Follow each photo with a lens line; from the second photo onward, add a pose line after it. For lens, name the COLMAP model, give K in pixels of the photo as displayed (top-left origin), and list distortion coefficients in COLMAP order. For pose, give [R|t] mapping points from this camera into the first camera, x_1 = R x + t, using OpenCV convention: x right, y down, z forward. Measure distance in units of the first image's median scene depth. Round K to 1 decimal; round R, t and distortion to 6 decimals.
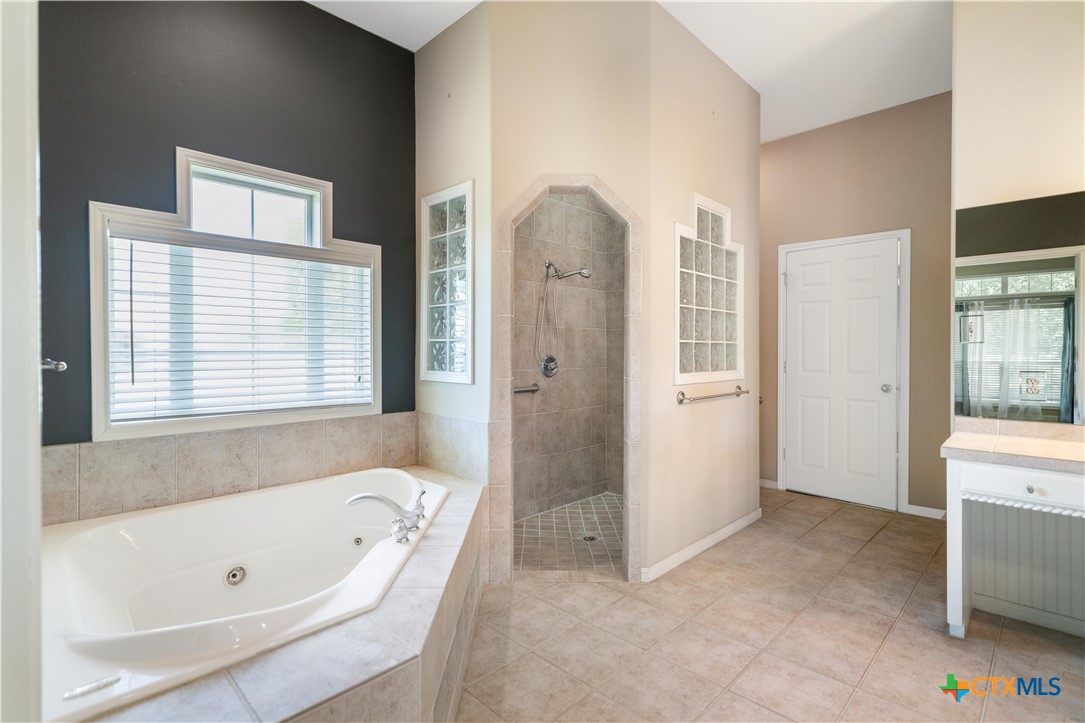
lens RADIAL K [[521.1, 0, 541.2], [0, 521.1, 356.5], [0, 0, 1]] dist [0.001785, 0.000004]
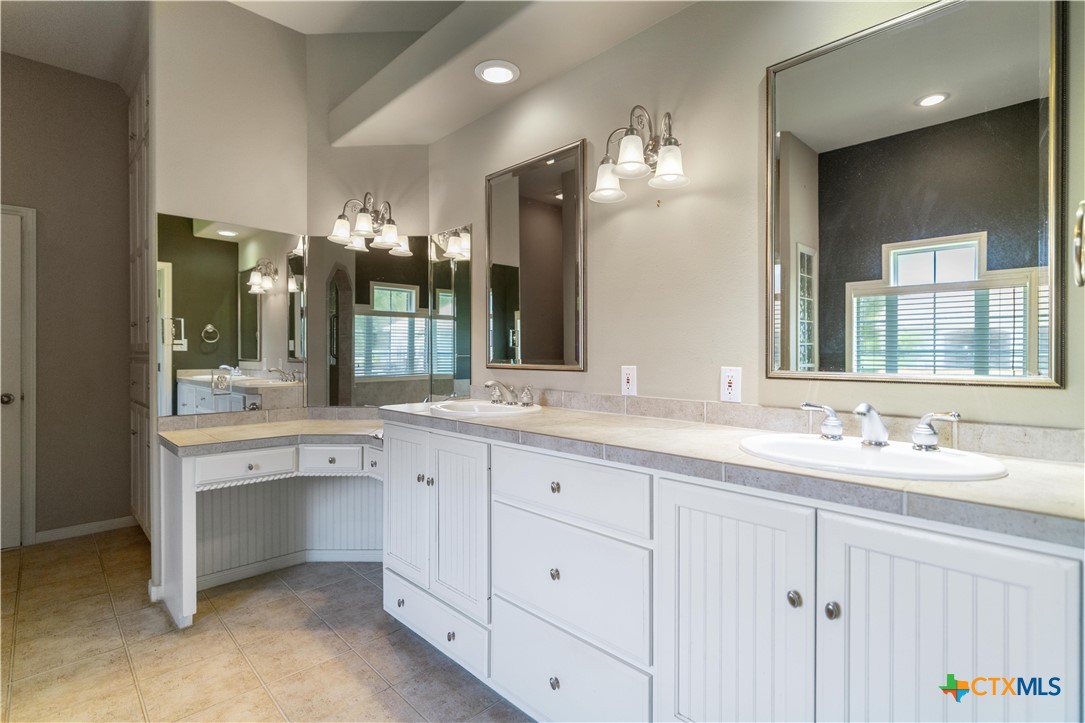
lens RADIAL K [[521.1, 0, 541.8], [0, 521.1, 357.8], [0, 0, 1]] dist [0.001785, 0.000004]
pose [[0.007911, -0.005417, 0.999954, -0.235308], [0.009533, 0.999940, 0.005342, 0.001495], [-0.999923, 0.009490, 0.007962, 0.276580]]
